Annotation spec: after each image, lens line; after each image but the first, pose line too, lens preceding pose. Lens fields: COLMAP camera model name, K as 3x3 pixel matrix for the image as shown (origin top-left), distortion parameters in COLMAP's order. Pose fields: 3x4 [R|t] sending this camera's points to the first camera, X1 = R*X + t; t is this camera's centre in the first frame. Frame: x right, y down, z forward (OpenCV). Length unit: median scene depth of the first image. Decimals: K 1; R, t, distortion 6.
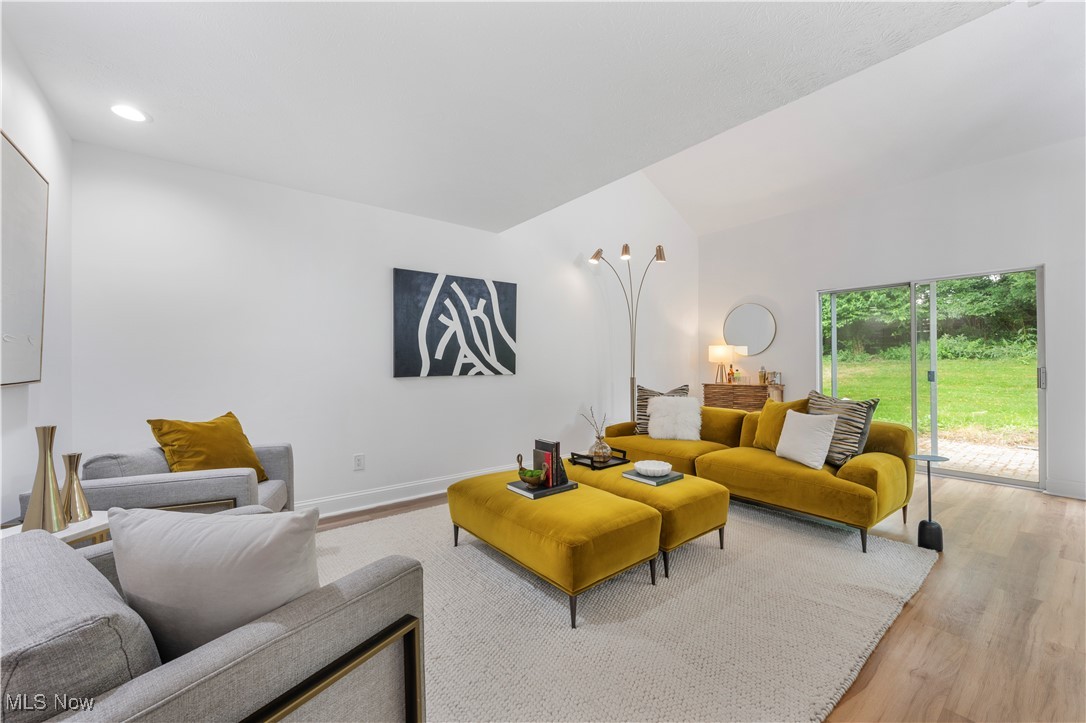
lens RADIAL K [[430.1, 0, 543.0], [0, 430.1, 361.5], [0, 0, 1]] dist [-0.000835, -0.000090]
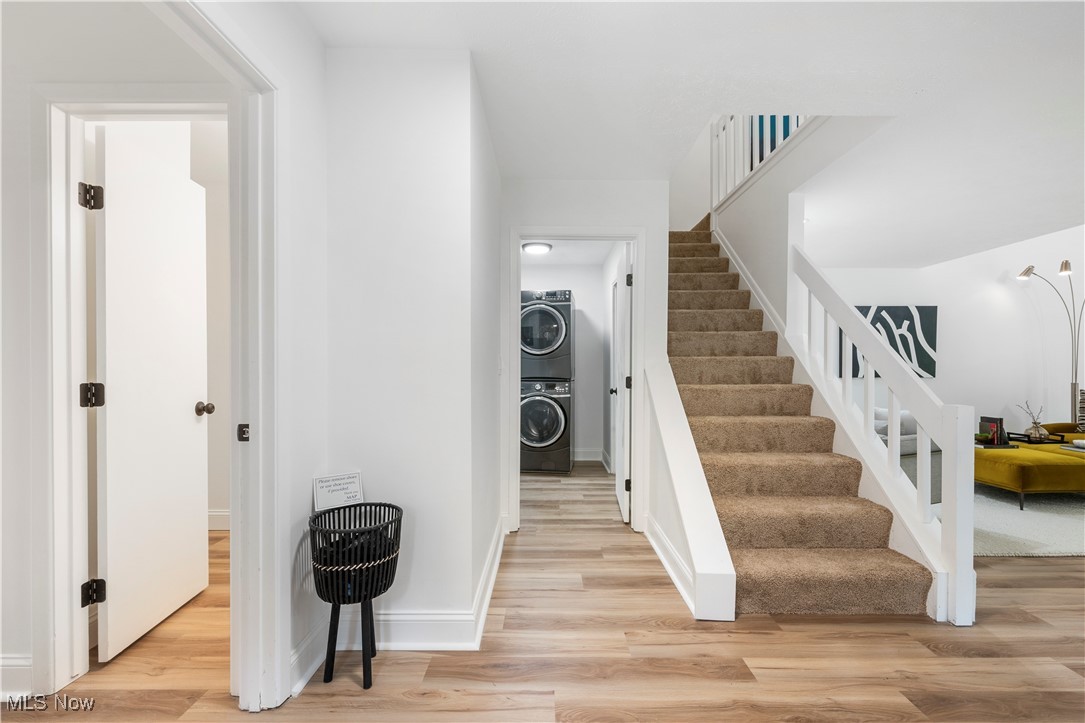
lens RADIAL K [[455.1, 0, 546.7], [0, 455.1, 368.4], [0, 0, 1]] dist [-0.001389, -0.000032]
pose [[0.789735, 0.004936, -0.613428, -0.161265], [-0.002441, 0.999985, 0.004904, -0.000866], [0.613443, -0.002376, 0.789735, -0.834800]]
